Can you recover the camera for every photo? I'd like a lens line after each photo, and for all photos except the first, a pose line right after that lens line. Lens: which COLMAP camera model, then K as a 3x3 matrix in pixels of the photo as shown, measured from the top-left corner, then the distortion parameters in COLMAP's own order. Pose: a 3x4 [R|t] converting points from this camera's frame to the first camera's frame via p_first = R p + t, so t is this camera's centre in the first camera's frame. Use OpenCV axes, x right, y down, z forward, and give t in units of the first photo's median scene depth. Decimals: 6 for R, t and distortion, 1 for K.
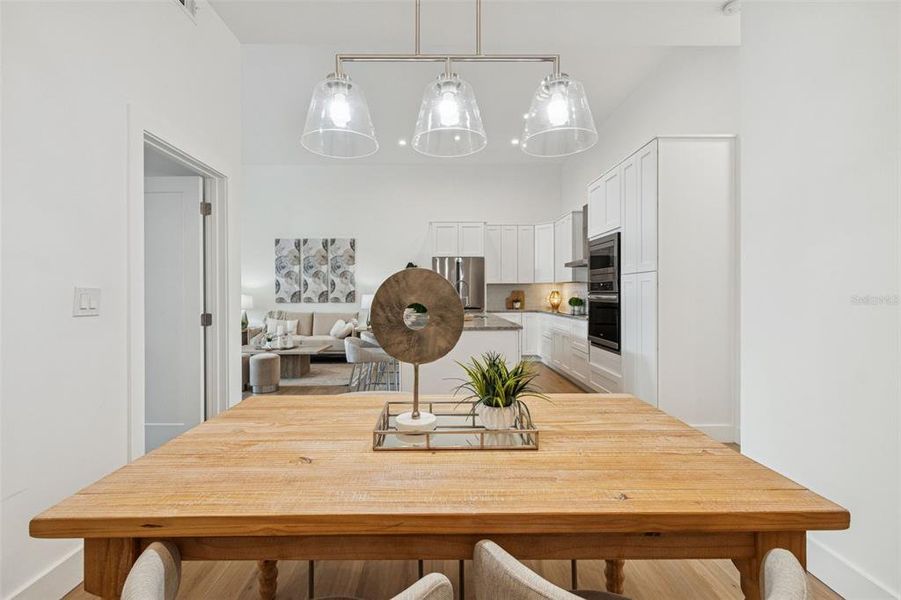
lens RADIAL K [[400.7, 0, 444.5], [0, 400.7, 291.8], [0, 0, 1]] dist [0.001489, -0.000091]
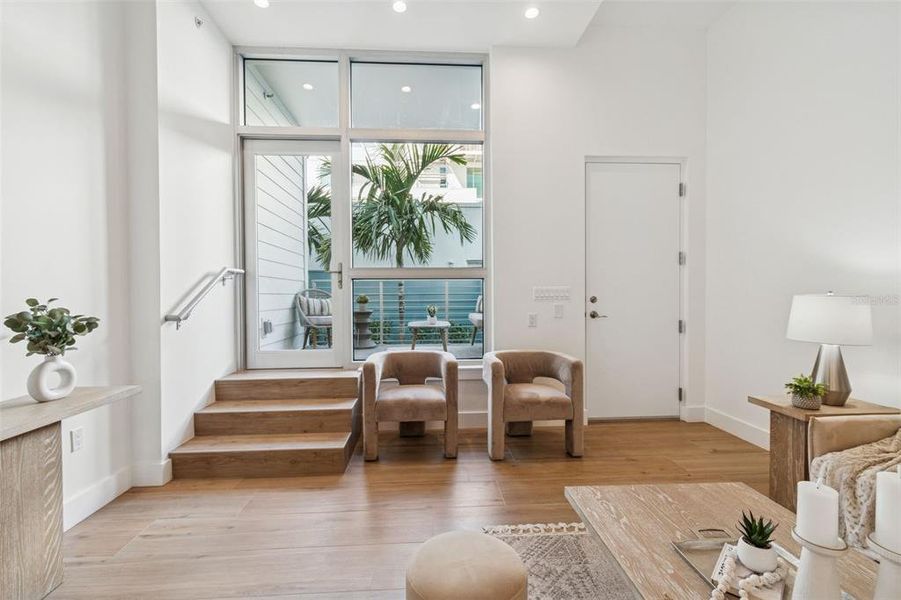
lens RADIAL K [[396.9, 0, 445.5], [0, 396.9, 299.3], [0, 0, 1]] dist [0.003350, -0.000075]
pose [[0.044421, 0.013890, -0.998916, -0.200967], [0.008376, 0.999863, 0.014276, 0.003133], [0.998978, -0.009001, 0.044298, 0.659229]]
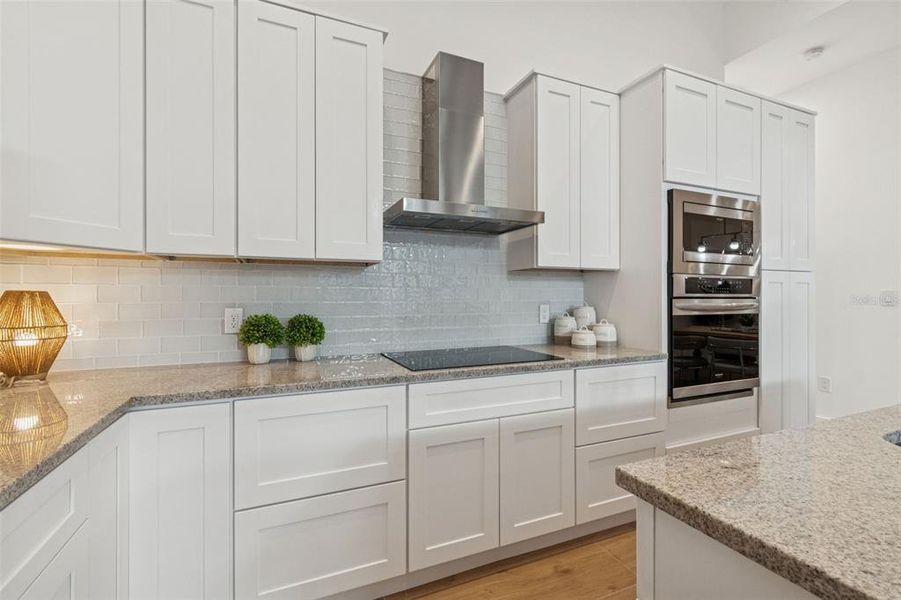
lens RADIAL K [[406.6, 0, 448.0], [0, 406.6, 295.4], [0, 0, 1]] dist [0.001849, 0.000113]
pose [[-0.382713, 0.005357, 0.923852, 0.012631], [-0.000173, 0.999983, -0.005870, 0.001371], [-0.923867, -0.002406, -0.382705, 0.873958]]
